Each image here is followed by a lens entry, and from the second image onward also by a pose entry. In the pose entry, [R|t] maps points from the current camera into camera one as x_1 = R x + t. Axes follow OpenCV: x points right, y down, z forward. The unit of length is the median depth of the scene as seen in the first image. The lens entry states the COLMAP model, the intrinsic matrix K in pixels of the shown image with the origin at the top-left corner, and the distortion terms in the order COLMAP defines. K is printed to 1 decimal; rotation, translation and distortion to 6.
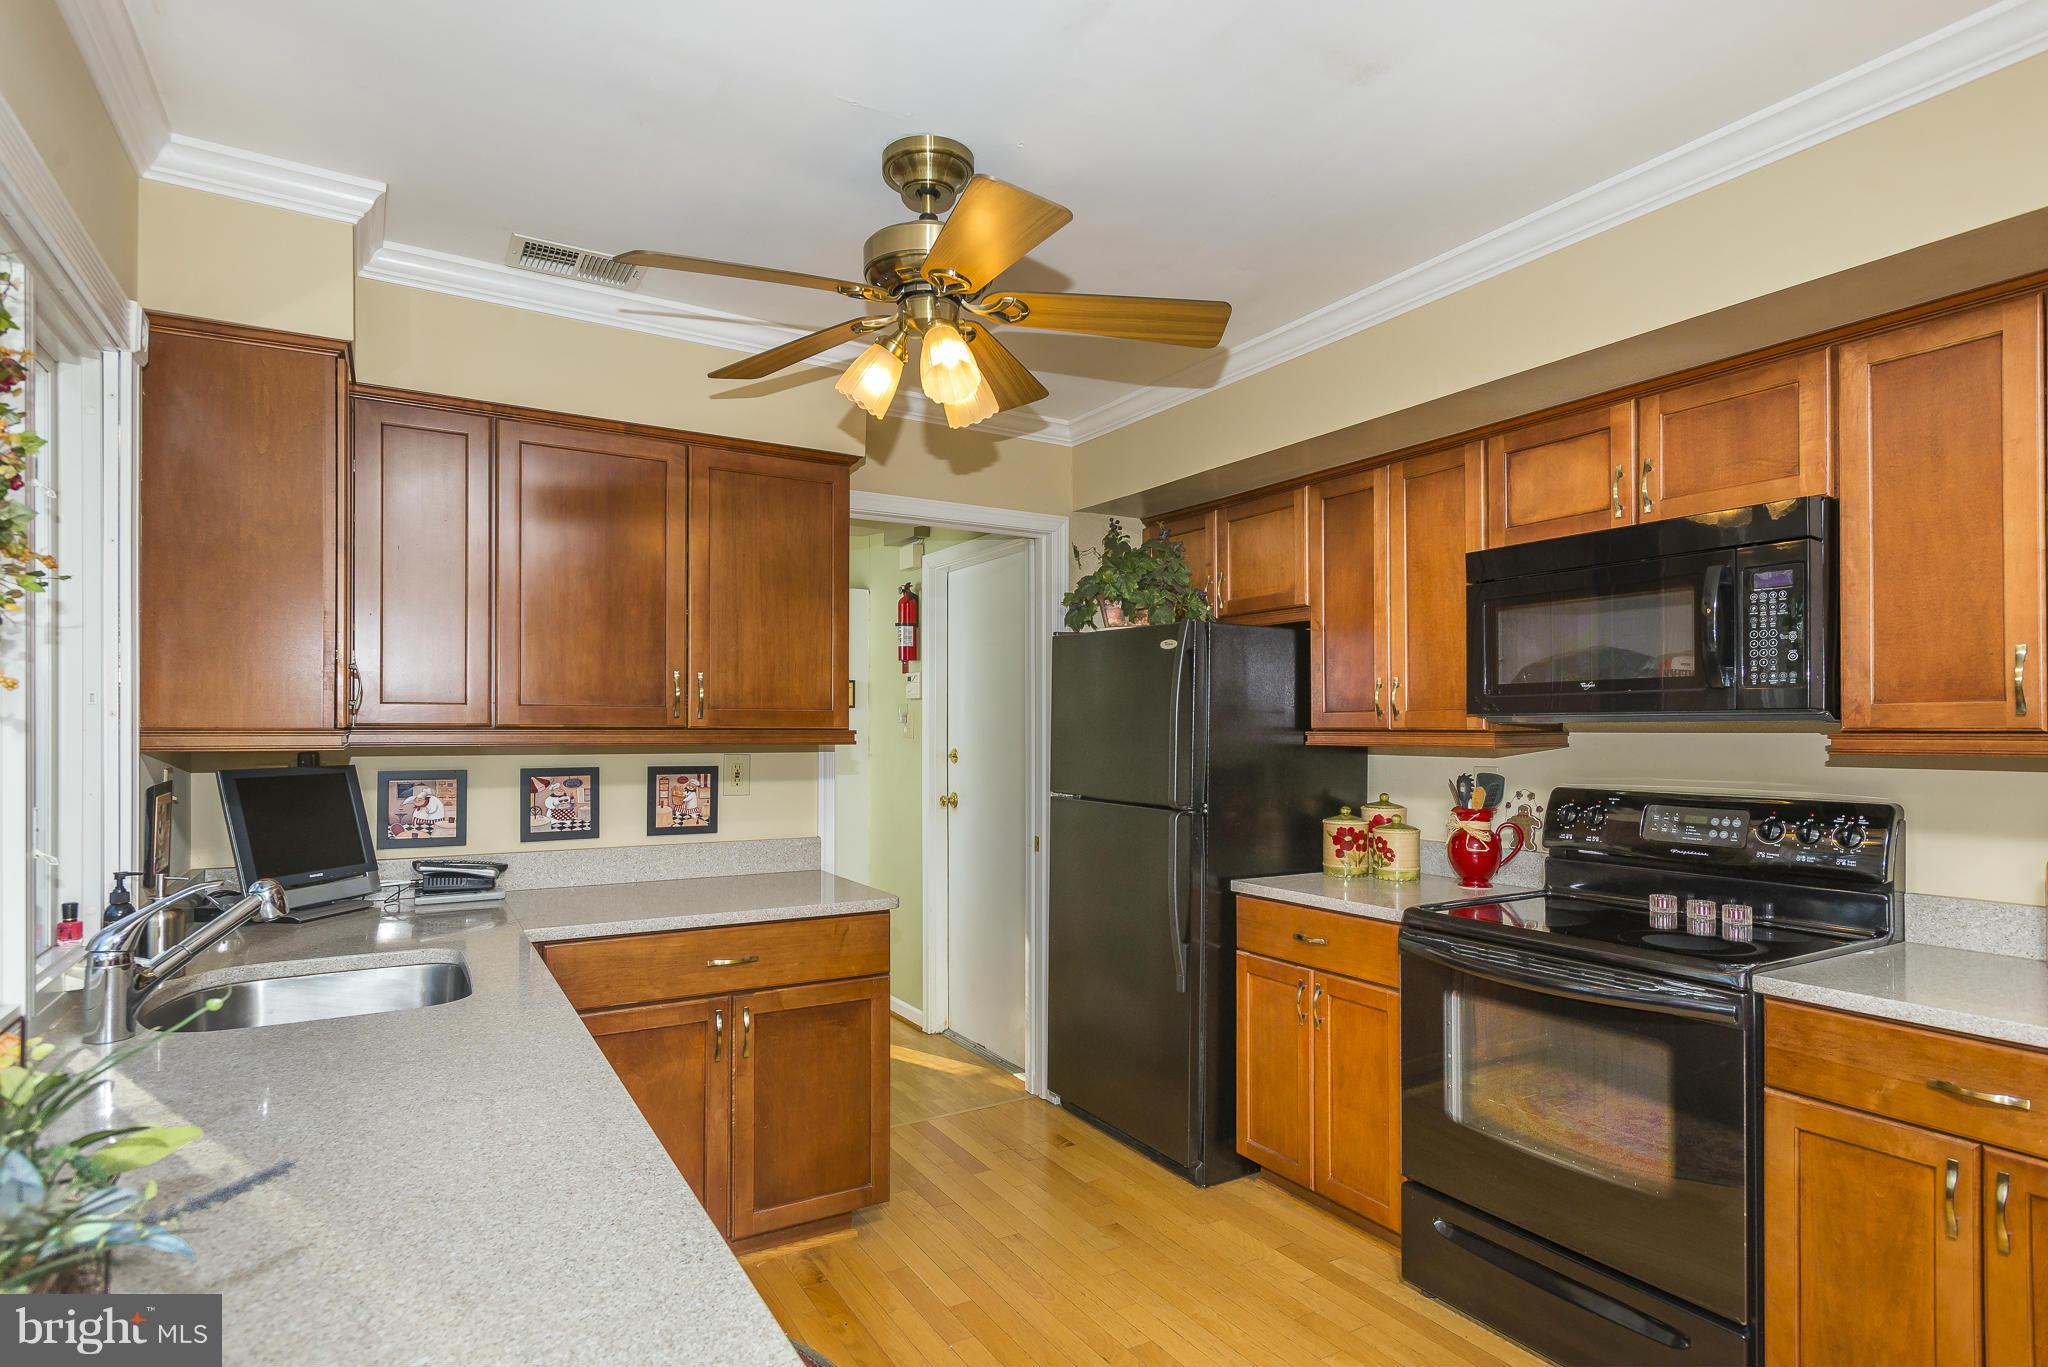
lens RADIAL K [[1042.5, 0, 1020.8], [0, 1042.5, 723.6], [0, 0, 1]] dist [-0.000121, -0.000204]
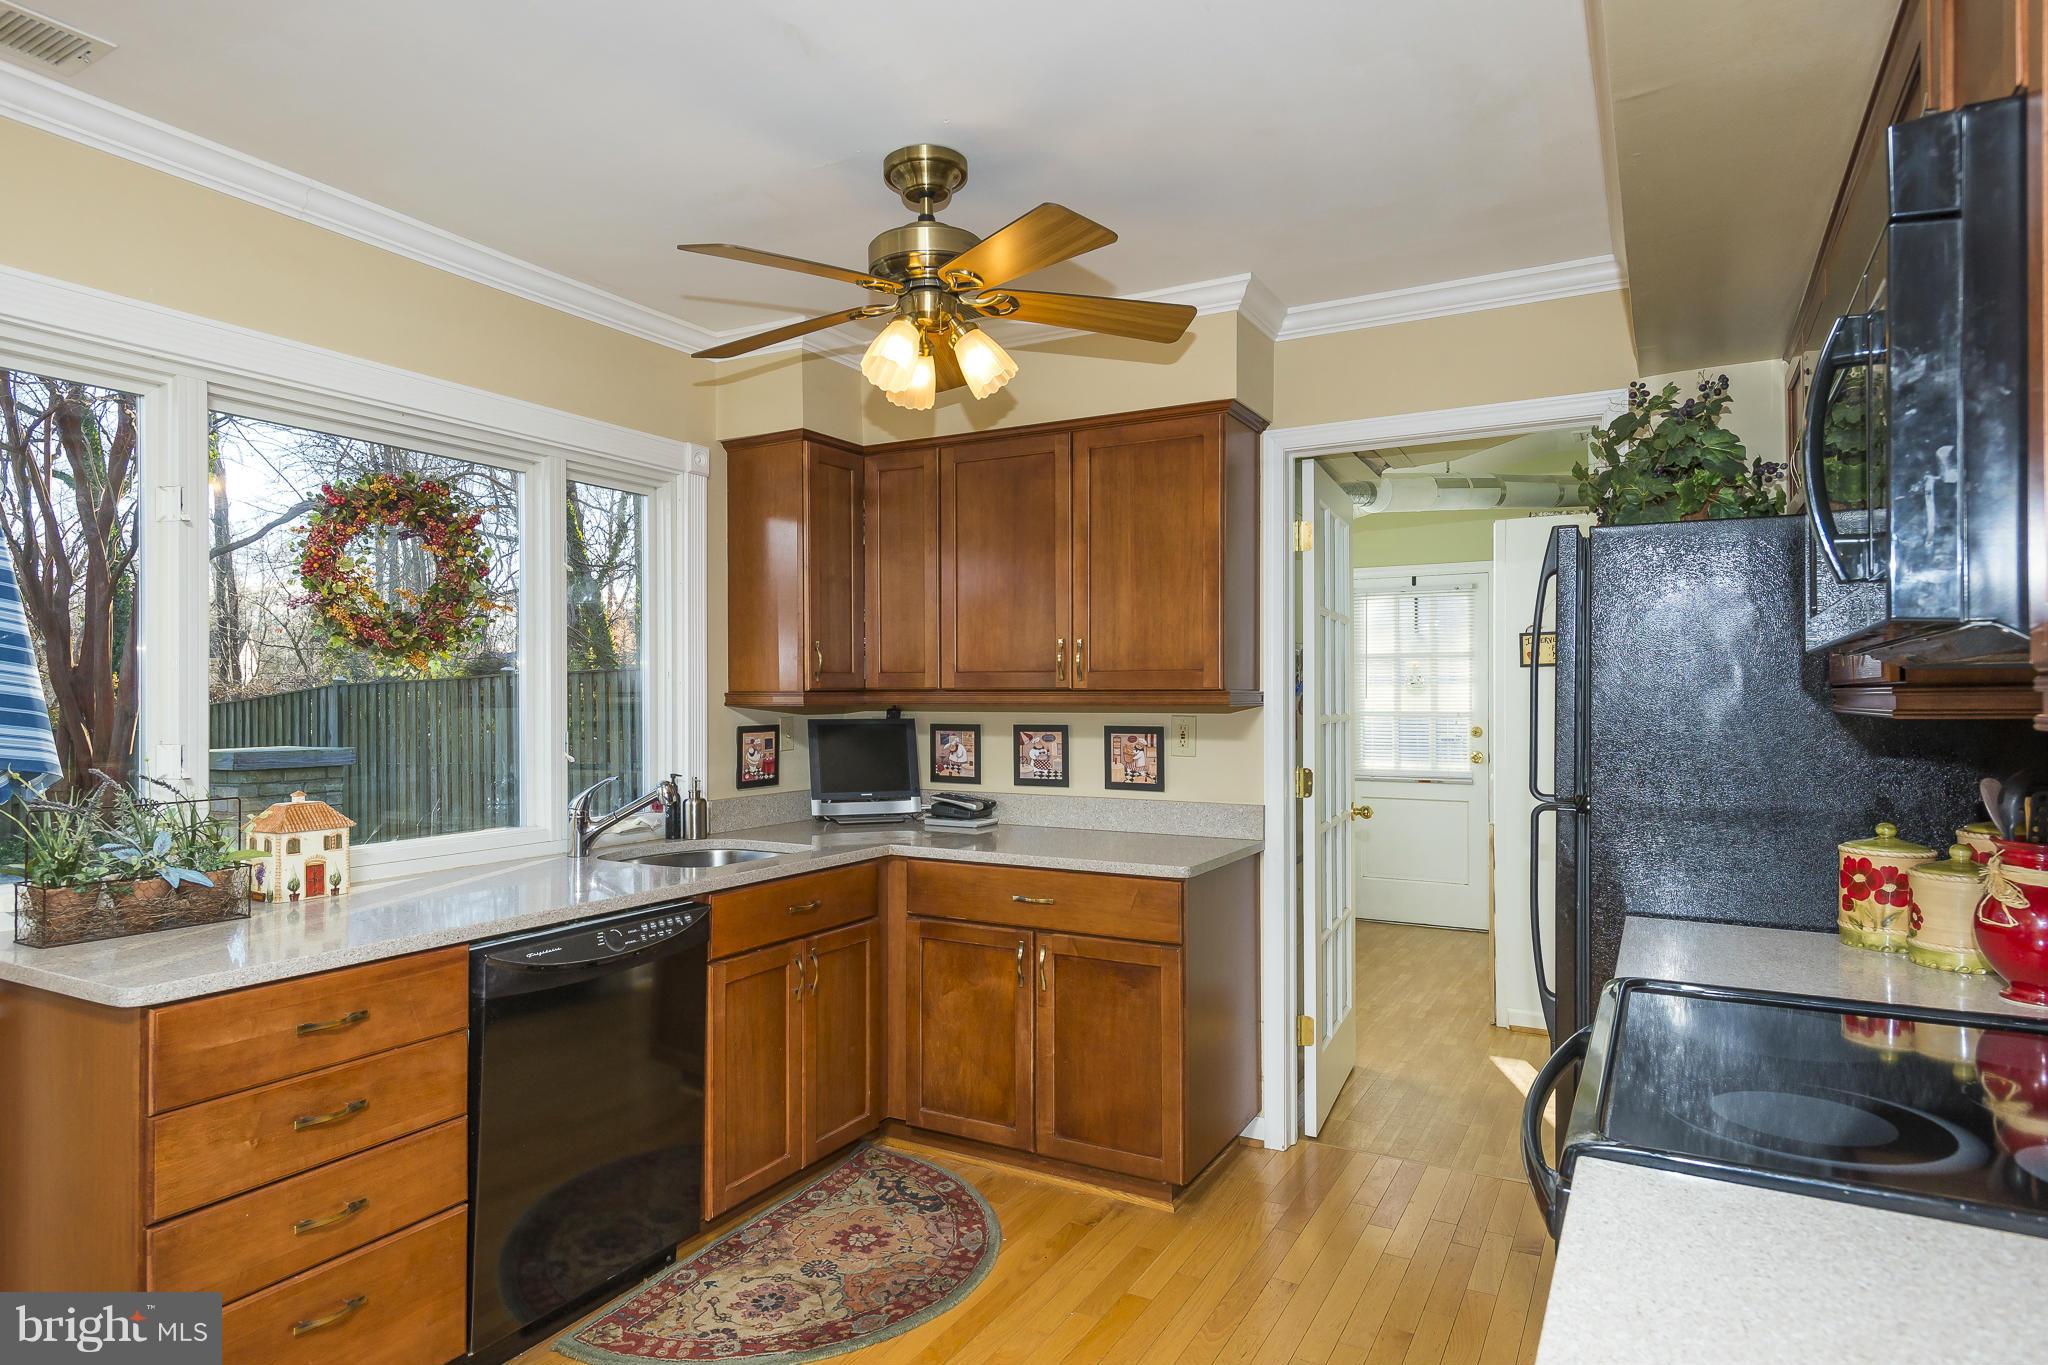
lens RADIAL K [[1184.3, 0, 1024.0], [0, 1184.3, 682.5], [0, 0, 1]] dist [0.022374, 0.000381]
pose [[0.508933, -0.012816, -0.860711, 0.707038], [0.005782, 0.999917, -0.011470, 0.010501], [0.860787, 0.000861, 0.508965, 0.310972]]
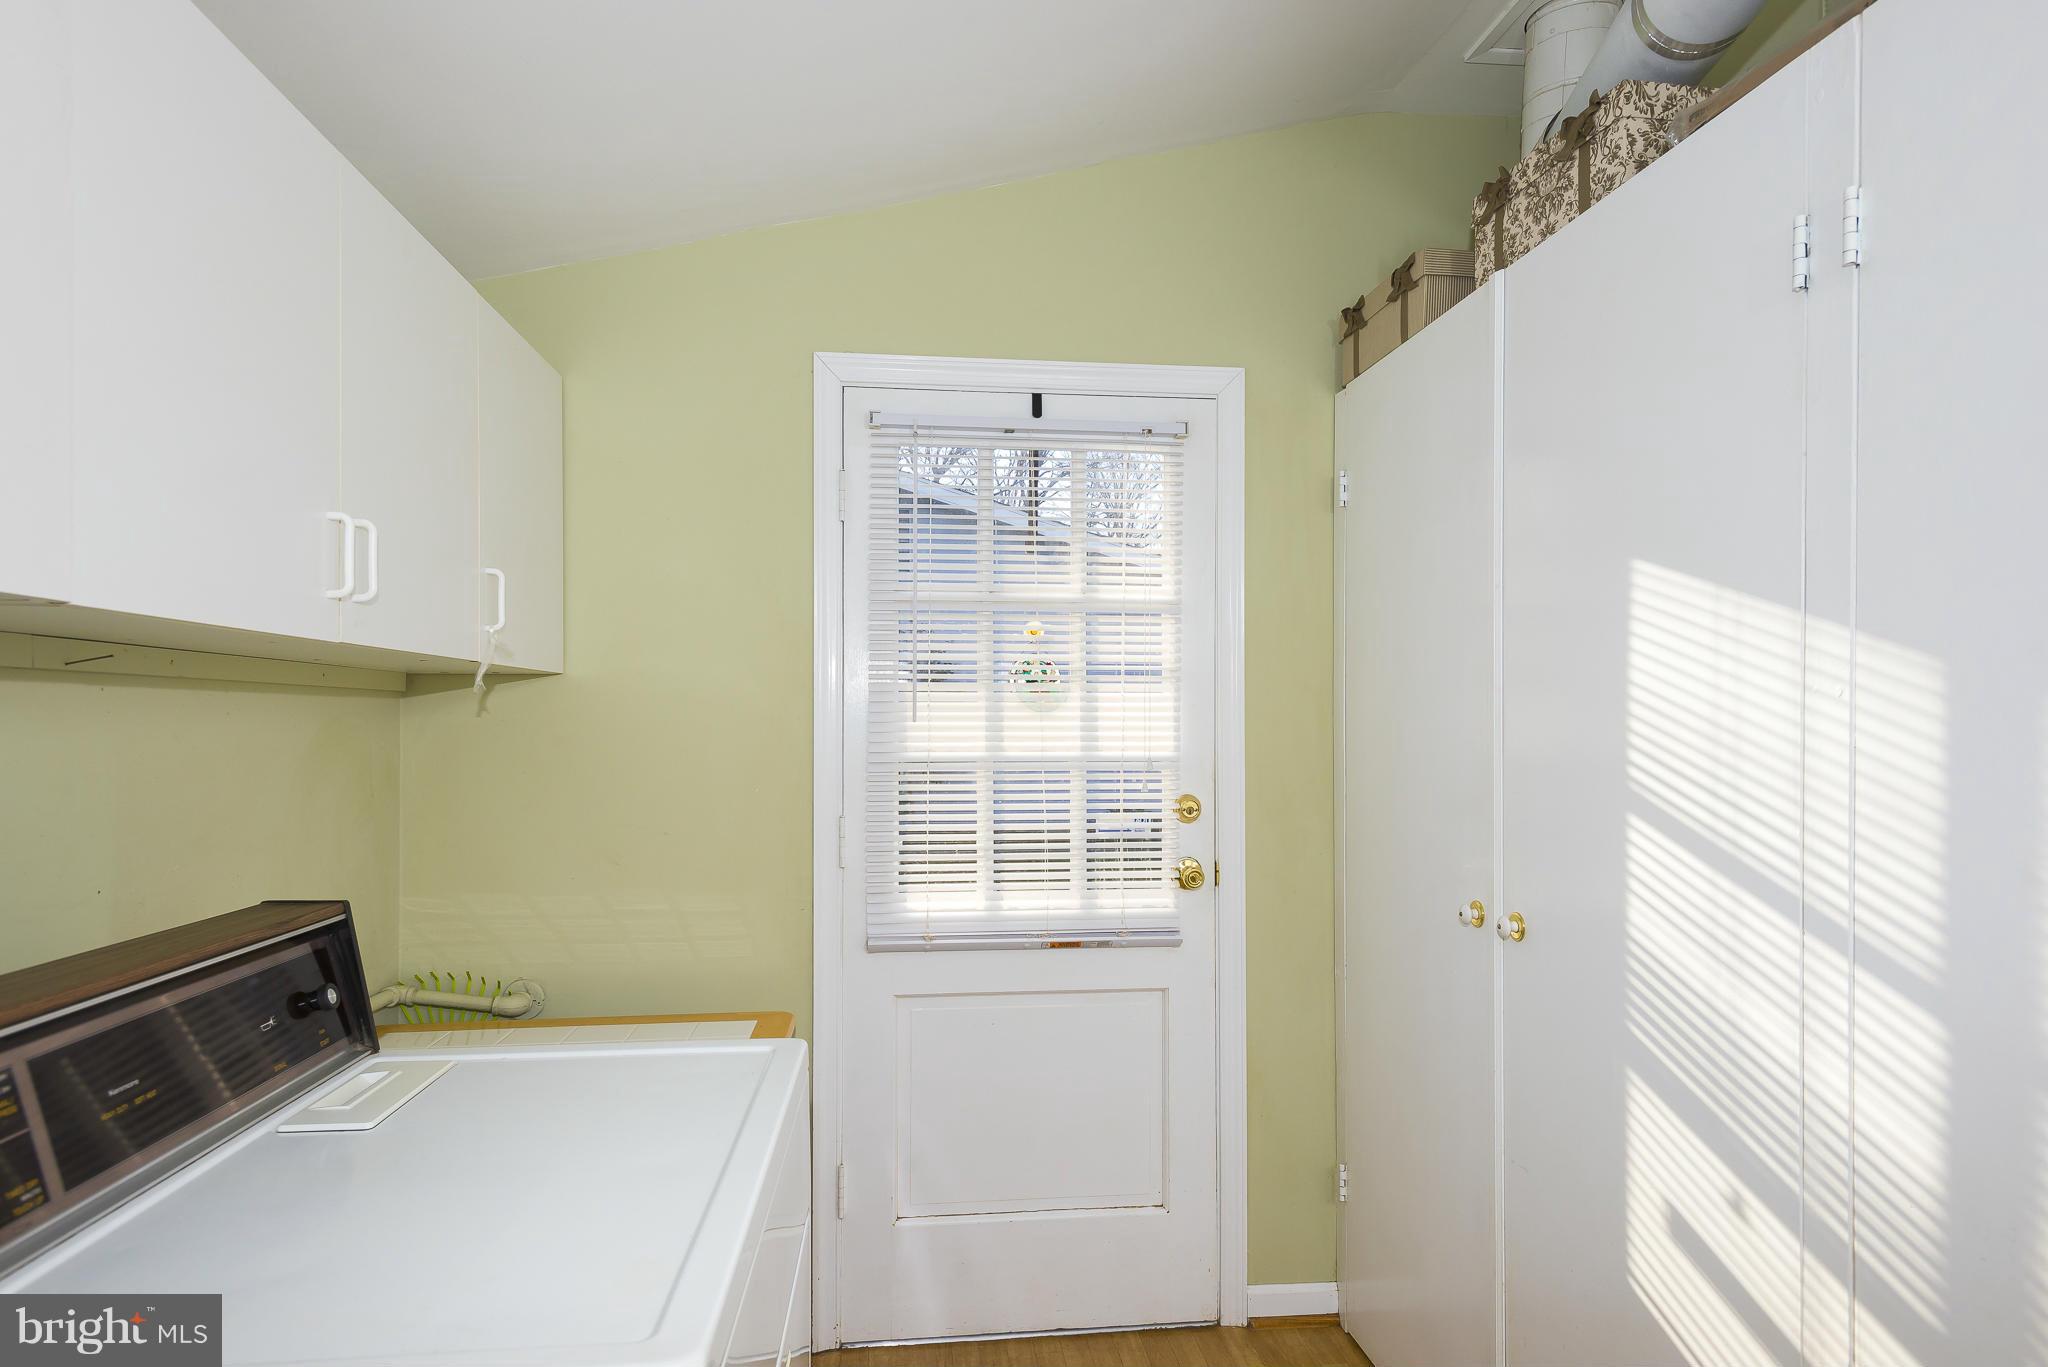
lens RADIAL K [[1042.5, 0, 1020.8], [0, 1042.5, 723.6], [0, 0, 1]] dist [-0.000121, -0.000204]
pose [[0.907335, 0.000464, -0.420409, -0.628980], [0.002486, 0.999976, 0.006470, 0.015465], [0.420401, -0.006915, 0.907312, 1.488544]]
